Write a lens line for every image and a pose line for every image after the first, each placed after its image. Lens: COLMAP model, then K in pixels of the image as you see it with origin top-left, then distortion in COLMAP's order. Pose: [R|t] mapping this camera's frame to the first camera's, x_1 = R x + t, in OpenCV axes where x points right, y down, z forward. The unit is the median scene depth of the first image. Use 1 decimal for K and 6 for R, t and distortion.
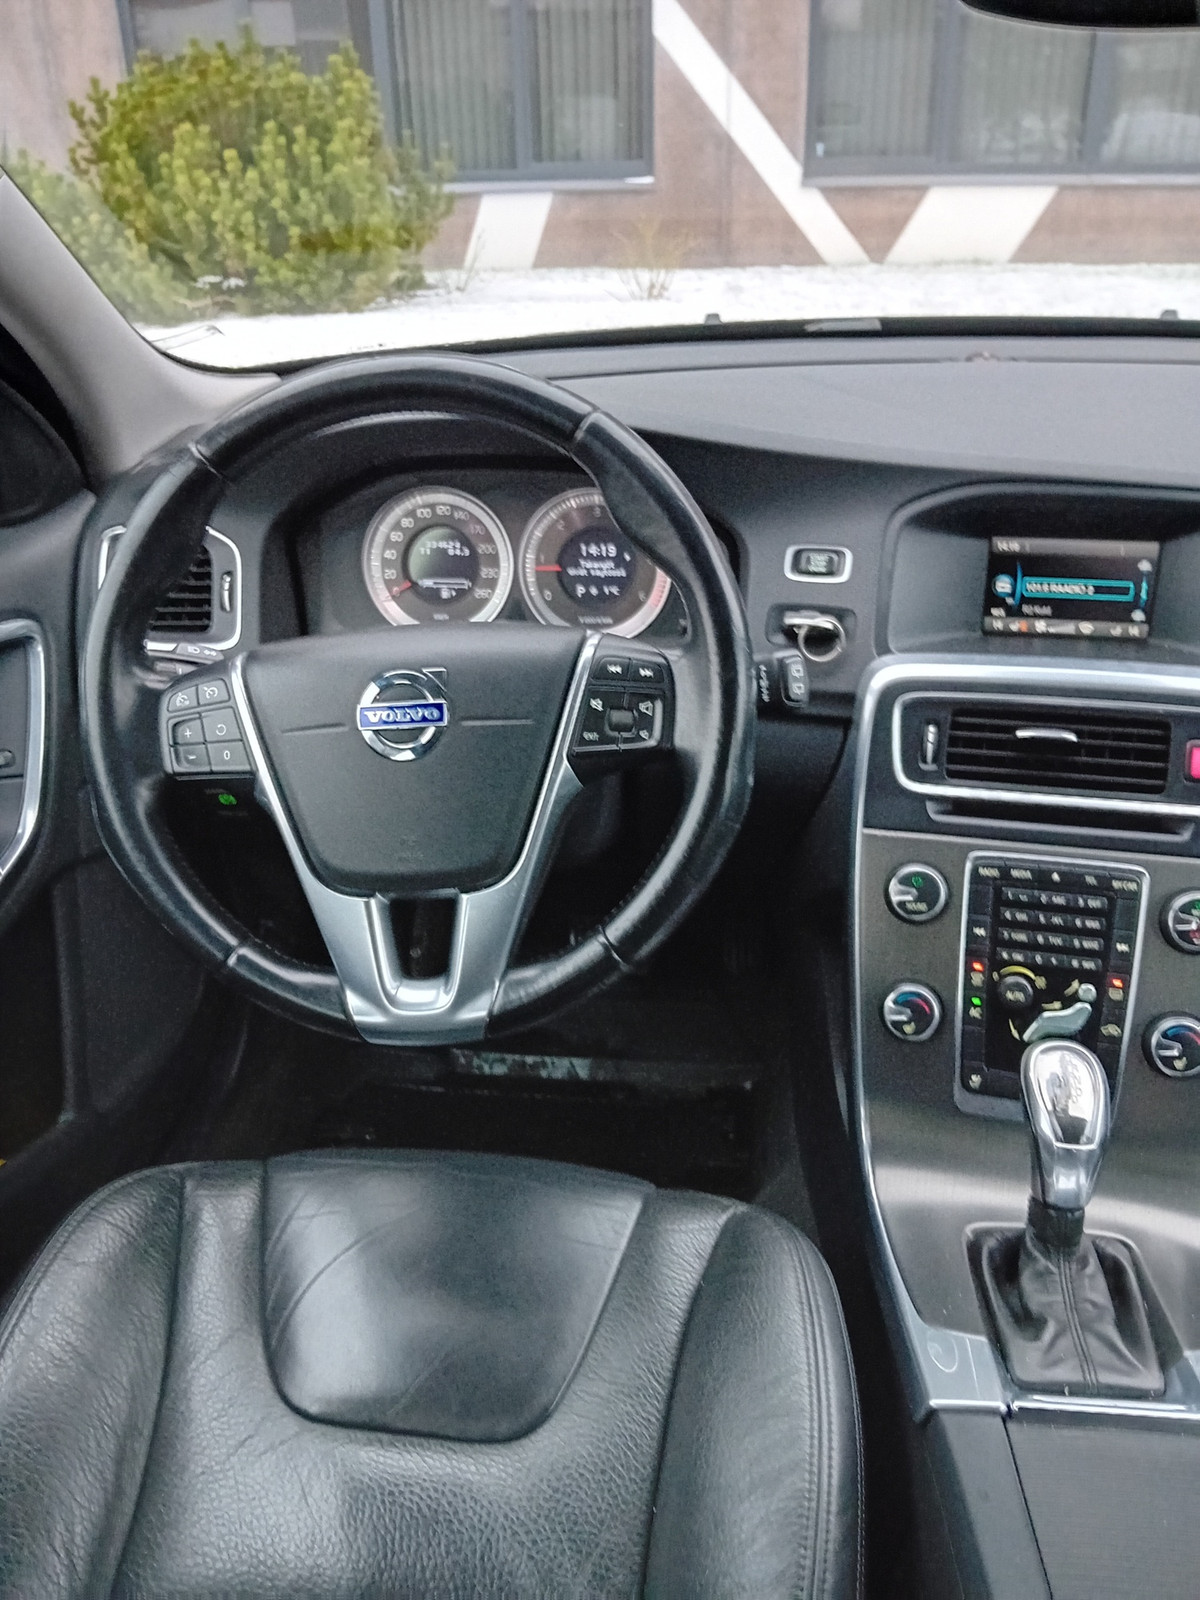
lens RADIAL K [[1277.0, 0, 600.0], [0, 1277.0, 800.0], [0, 0, 1]] dist [0.011071, -0.008034]
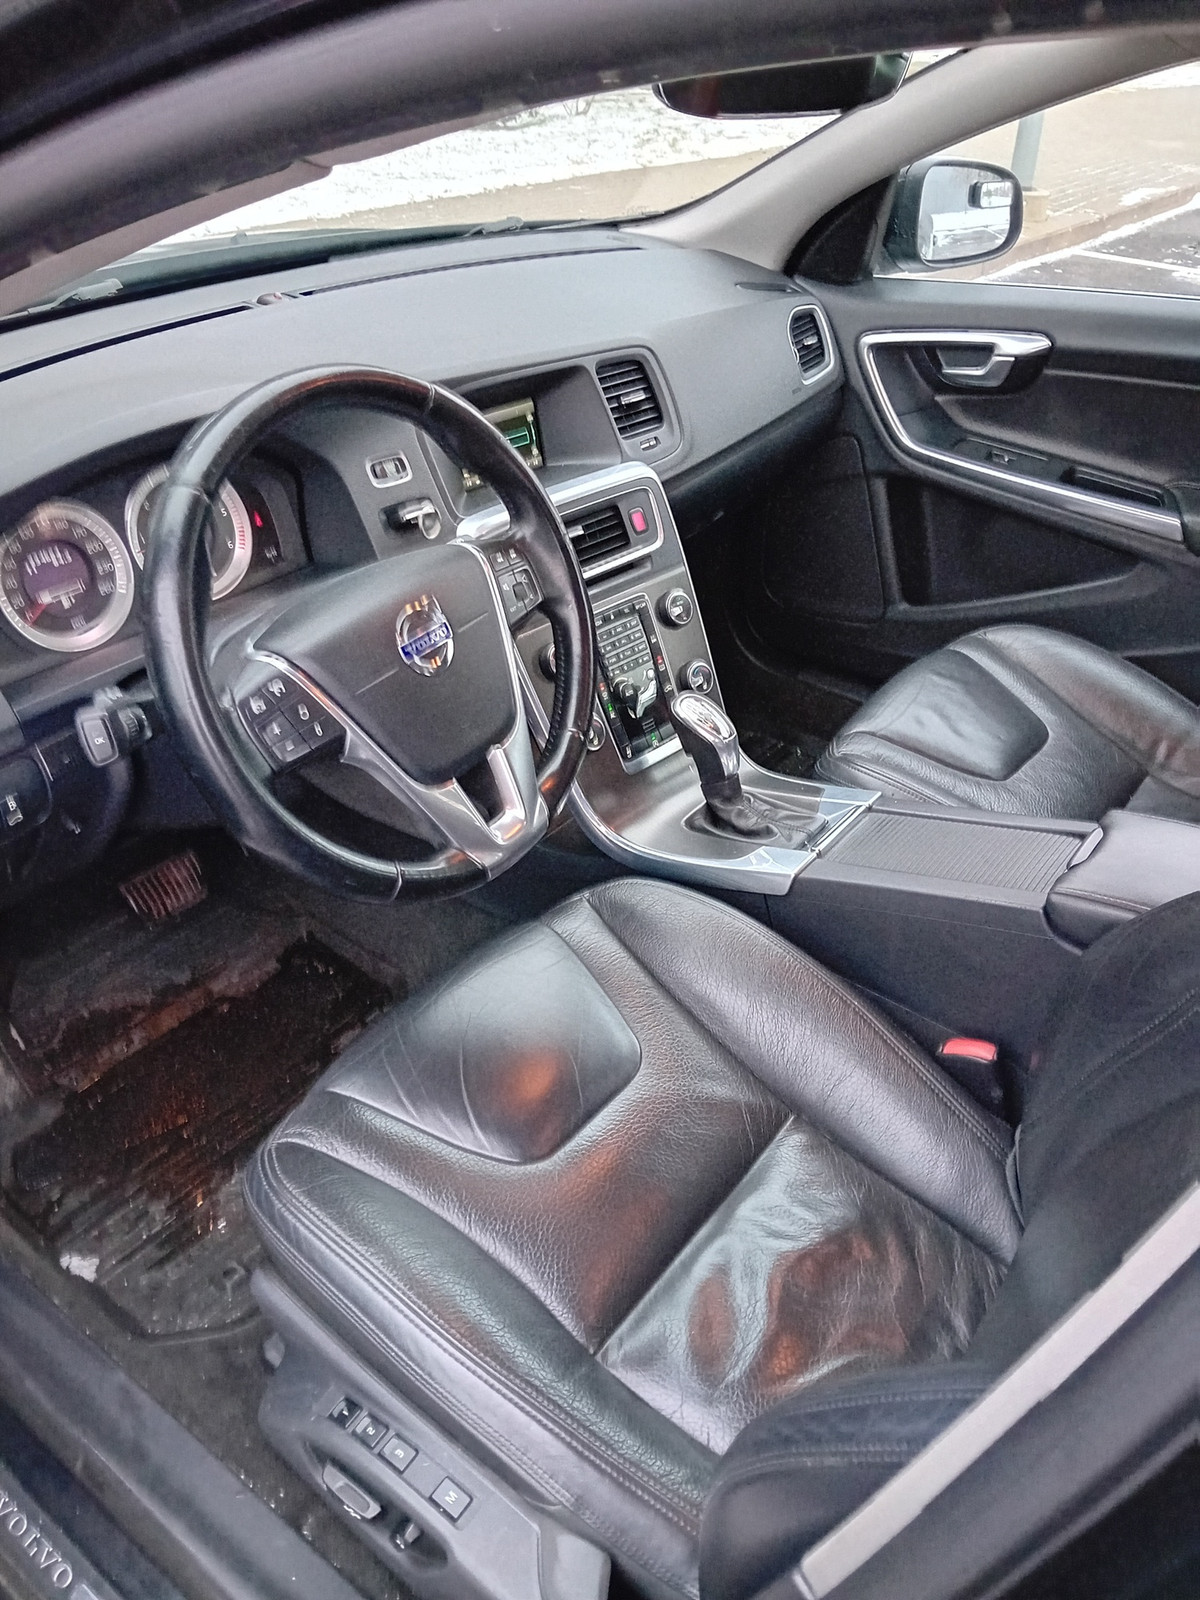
lens RADIAL K [[1206.4, 0, 600.0], [0, 1206.4, 800.0], [0, 0, 1]] dist [0.143769, -0.291509]
pose [[0.509264, -0.452417, 0.732099, -0.860570], [0.380942, 0.881301, 0.279628, -0.166045], [-0.771708, 0.136483, 0.621160, 0.097257]]
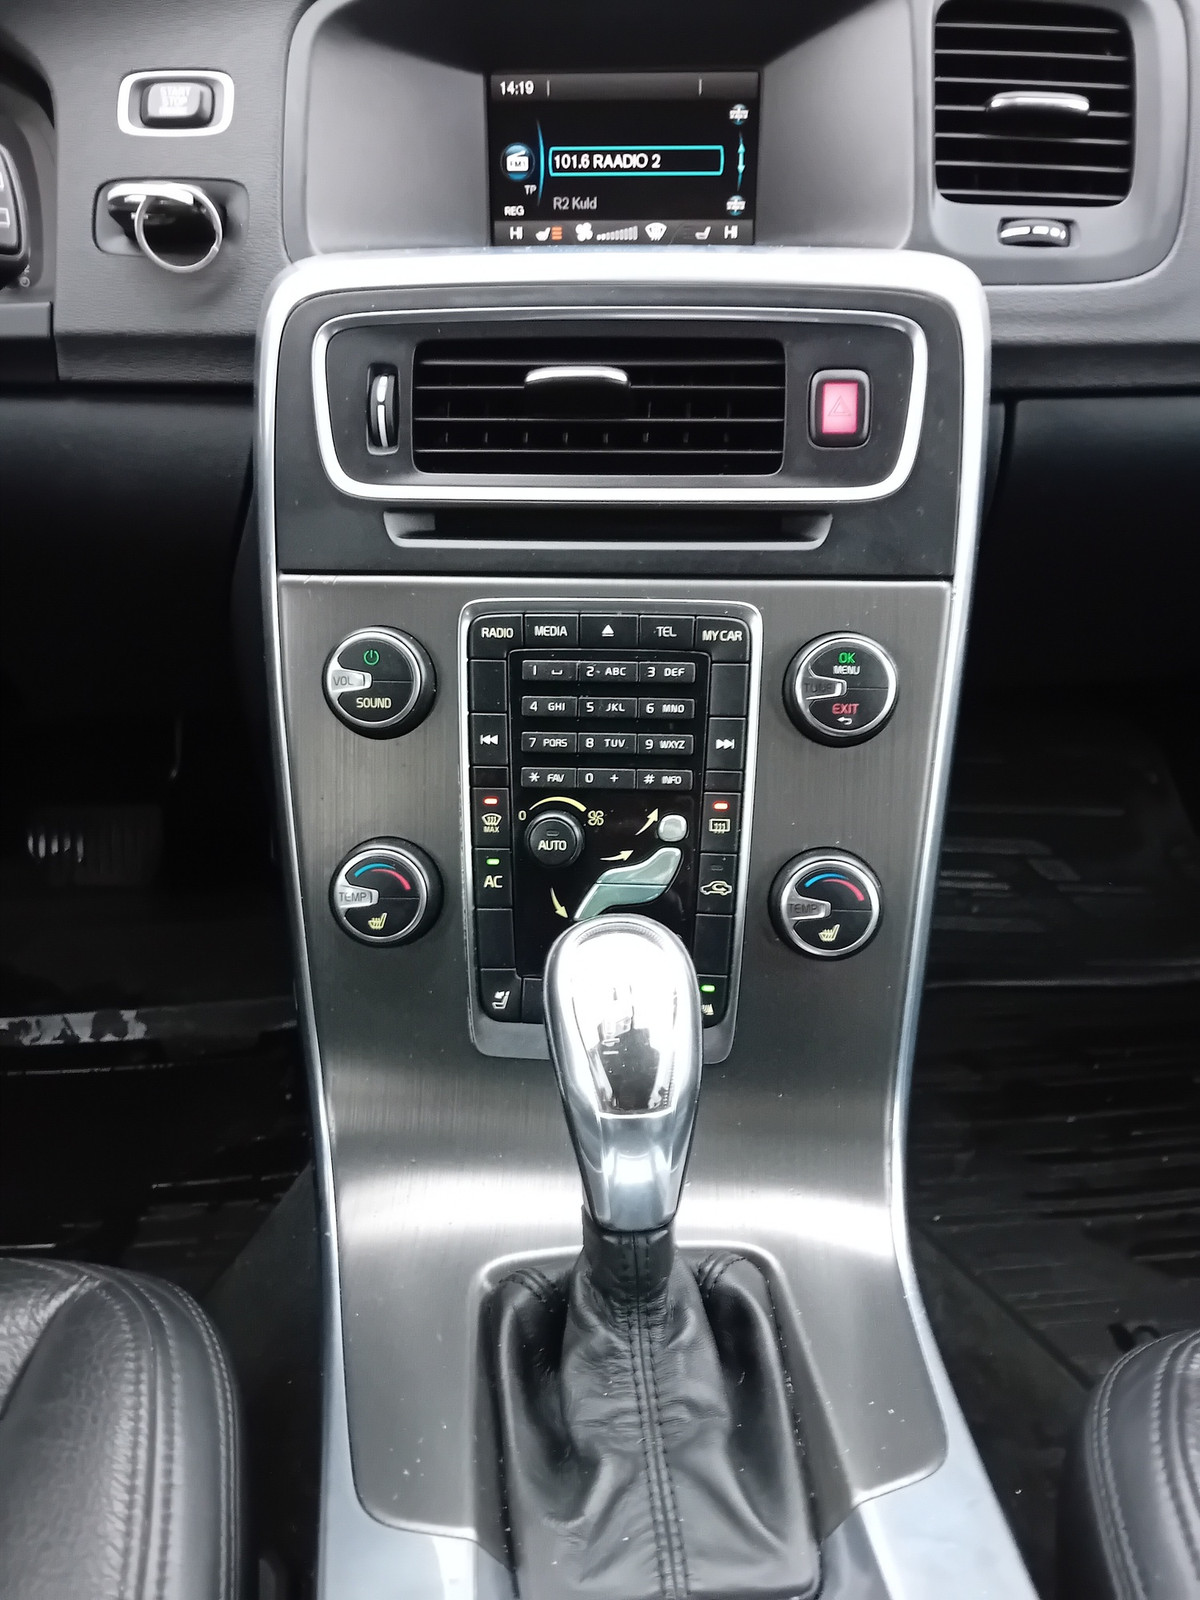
lens RADIAL K [[1206.4, 0, 600.0], [0, 1206.4, 800.0], [0, 0, 1]] dist [0.143769, -0.291509]
pose [[0.976277, -0.080837, 0.200872, 0.236554], [0.068458, 0.995345, 0.067836, 0.097130], [-0.205420, -0.052475, 0.977266, 0.467525]]
